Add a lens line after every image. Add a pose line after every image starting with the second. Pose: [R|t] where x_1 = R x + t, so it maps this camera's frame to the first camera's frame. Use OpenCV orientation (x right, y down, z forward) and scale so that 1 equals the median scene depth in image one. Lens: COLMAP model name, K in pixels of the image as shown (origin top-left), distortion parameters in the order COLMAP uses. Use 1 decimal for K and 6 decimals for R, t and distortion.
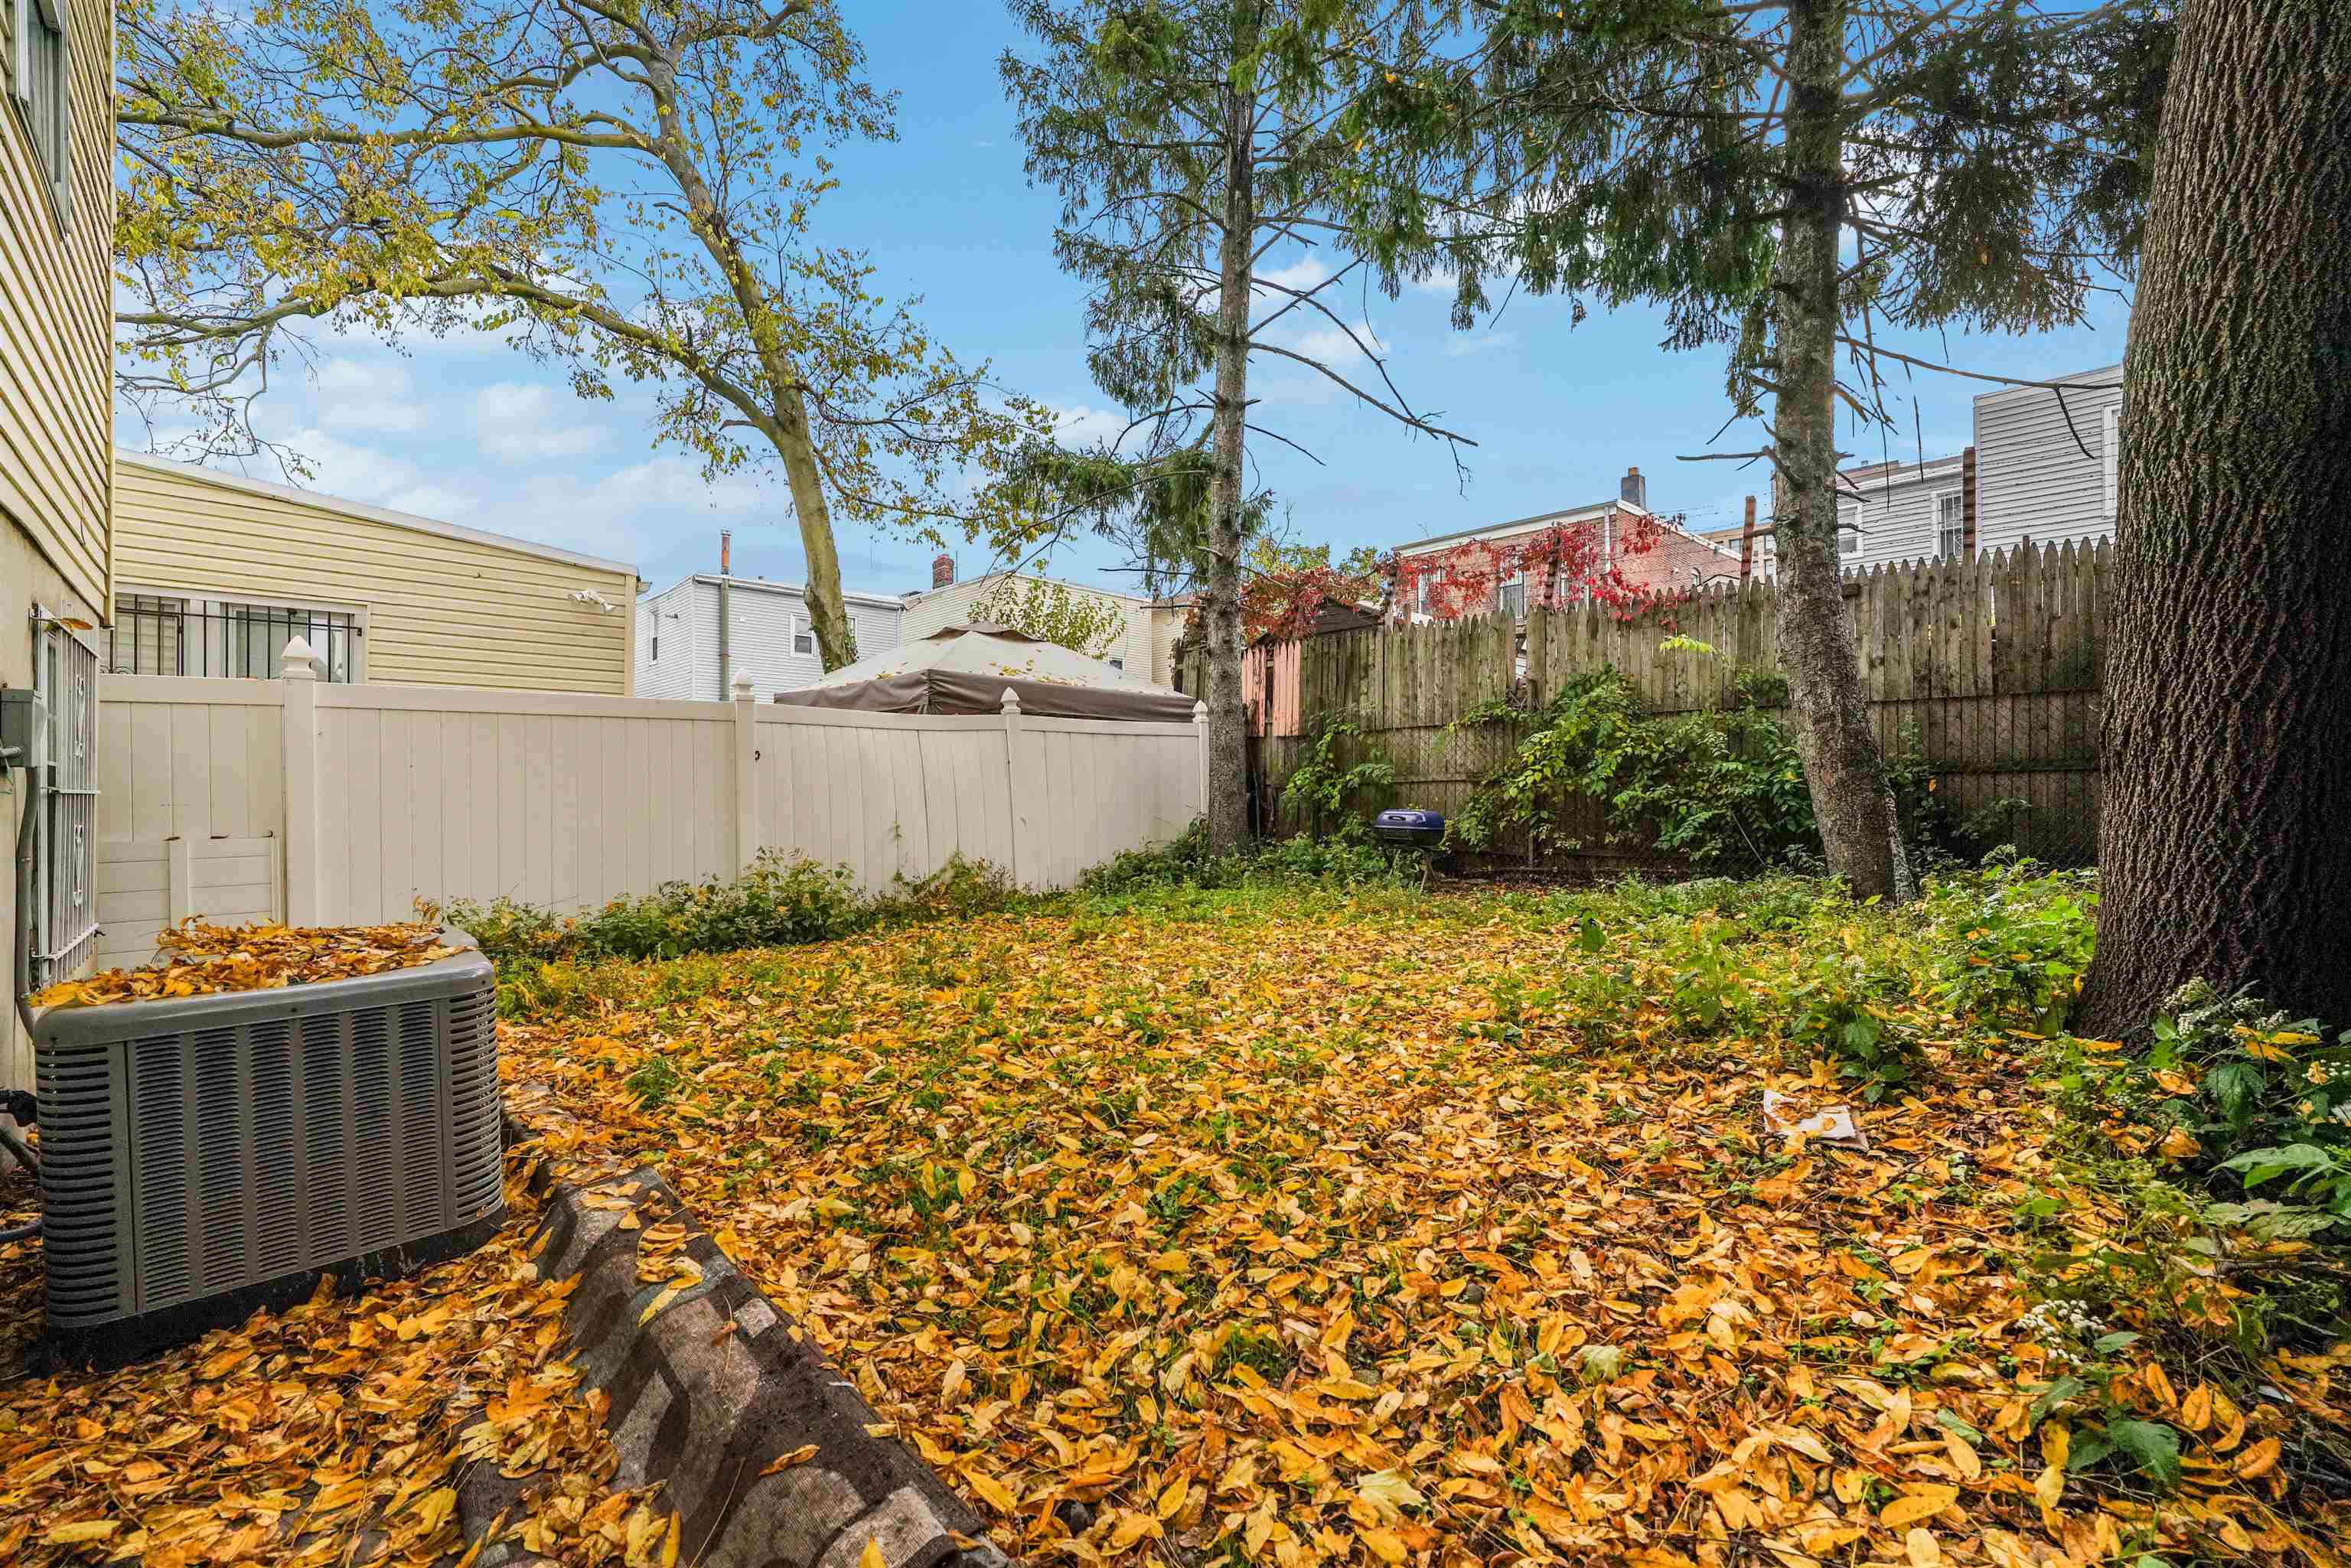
lens RADIAL K [[983.6, 0, 1163.8], [0, 983.6, 757.6], [0, 0, 1]] dist [-0.002667, 0.000058]
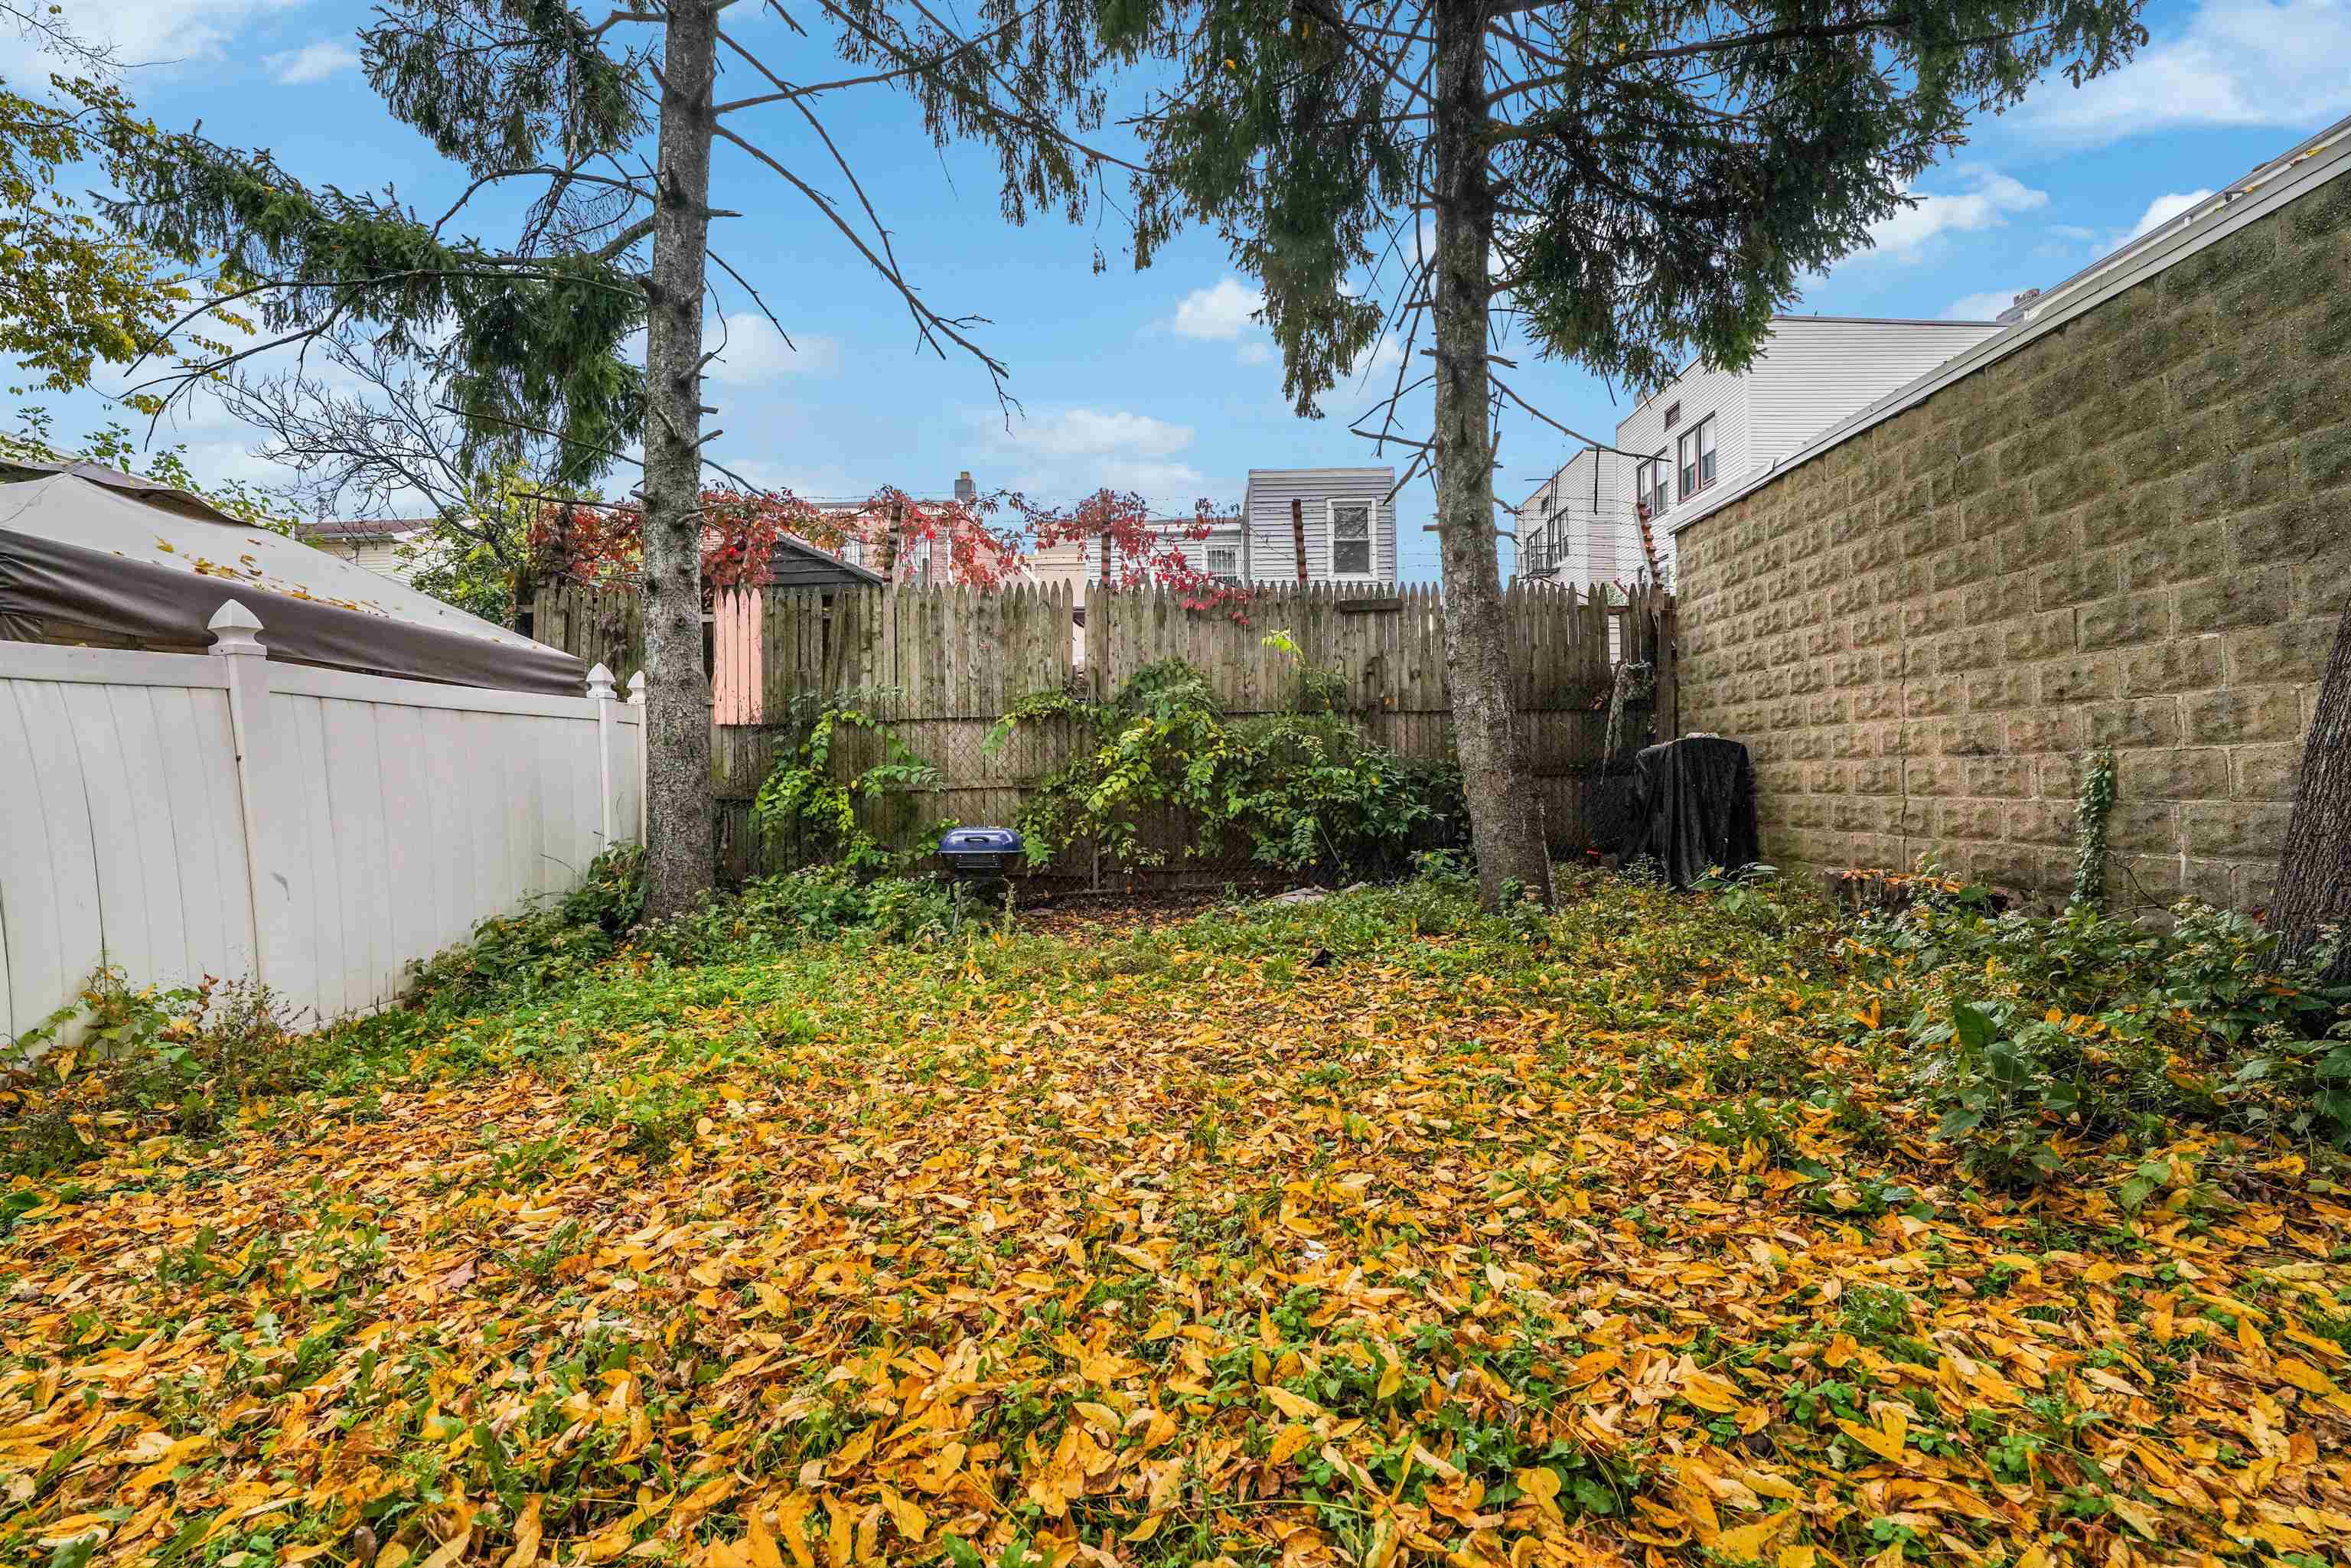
lens RADIAL K [[983.6, 0, 1163.8], [0, 983.6, 757.6], [0, 0, 1]] dist [-0.002667, 0.000058]
pose [[0.709131, 0.013412, 0.704949, -0.166833], [-0.011242, 0.999907, -0.007715, 0.003151], [-0.704987, -0.002454, 0.709216, 0.335648]]
